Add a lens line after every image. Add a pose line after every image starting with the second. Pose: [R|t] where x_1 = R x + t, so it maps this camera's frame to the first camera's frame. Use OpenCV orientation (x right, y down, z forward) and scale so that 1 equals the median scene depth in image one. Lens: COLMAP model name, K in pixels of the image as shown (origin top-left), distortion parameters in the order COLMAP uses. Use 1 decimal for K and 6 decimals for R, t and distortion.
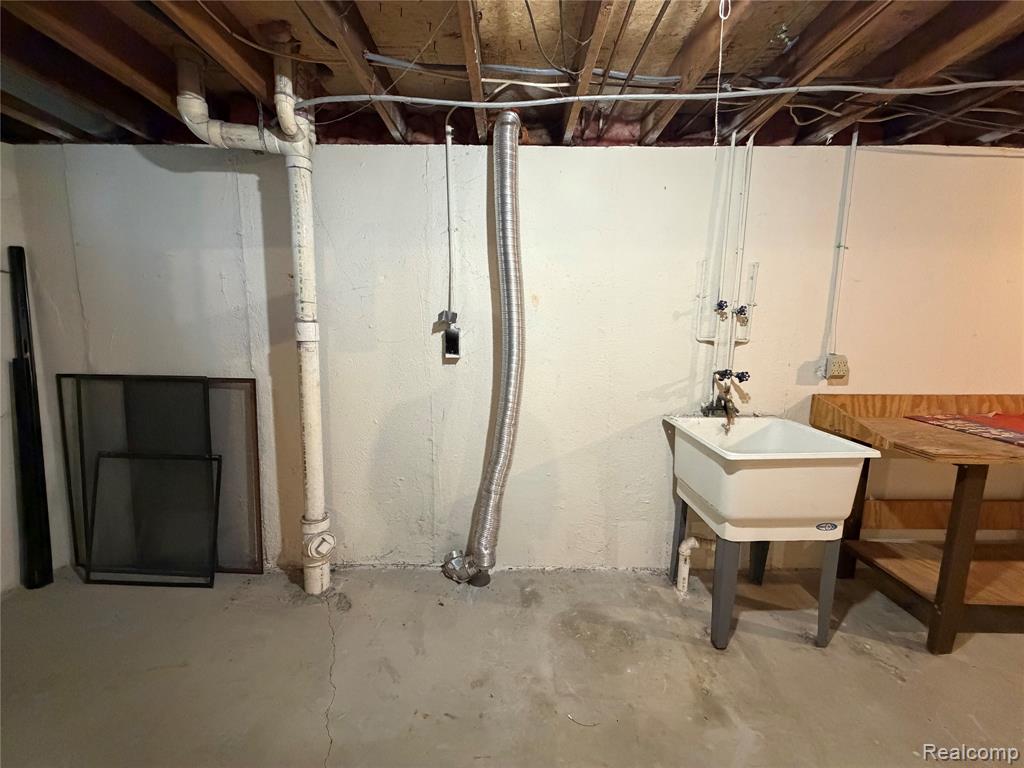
lens RADIAL K [[409.6, 0, 513.2], [0, 409.6, 382.7], [0, 0, 1]] dist [0.003219, 0.000726]
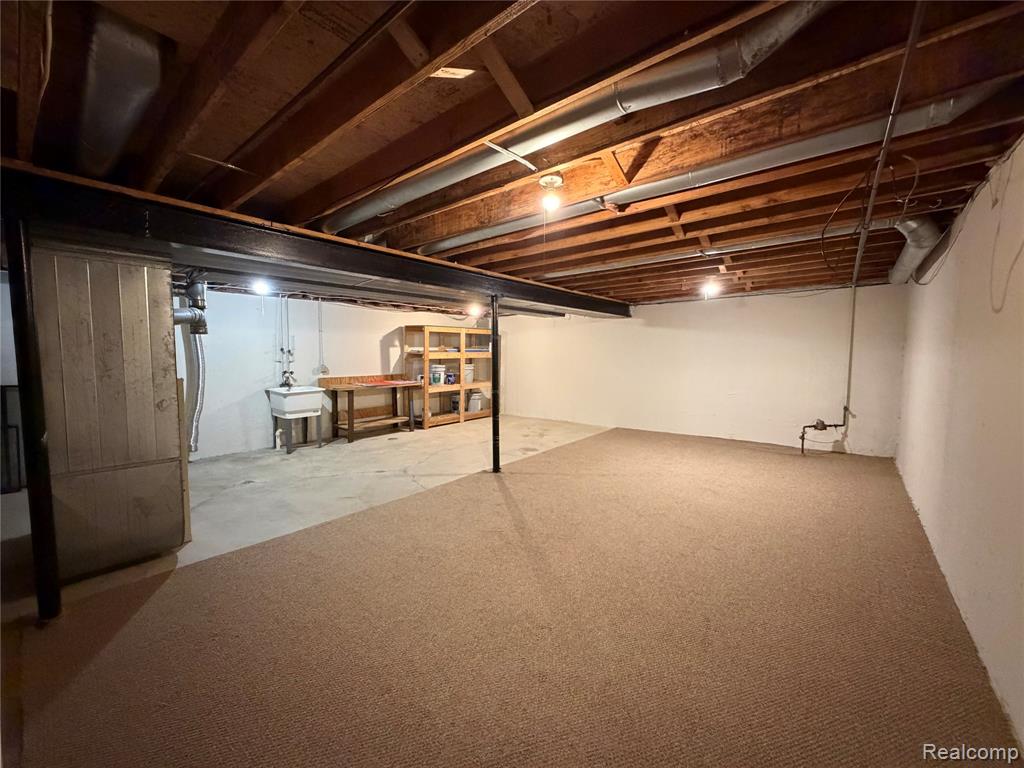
lens RADIAL K [[409.6, 0, 514.4], [0, 409.6, 385.8], [0, 0, 1]] dist [0.003219, 0.000726]
pose [[0.629783, -0.065162, 0.774033, -0.743975], [0.102268, 0.994757, 0.000534, 0.241923], [-0.770009, 0.078822, 0.633145, -2.136026]]
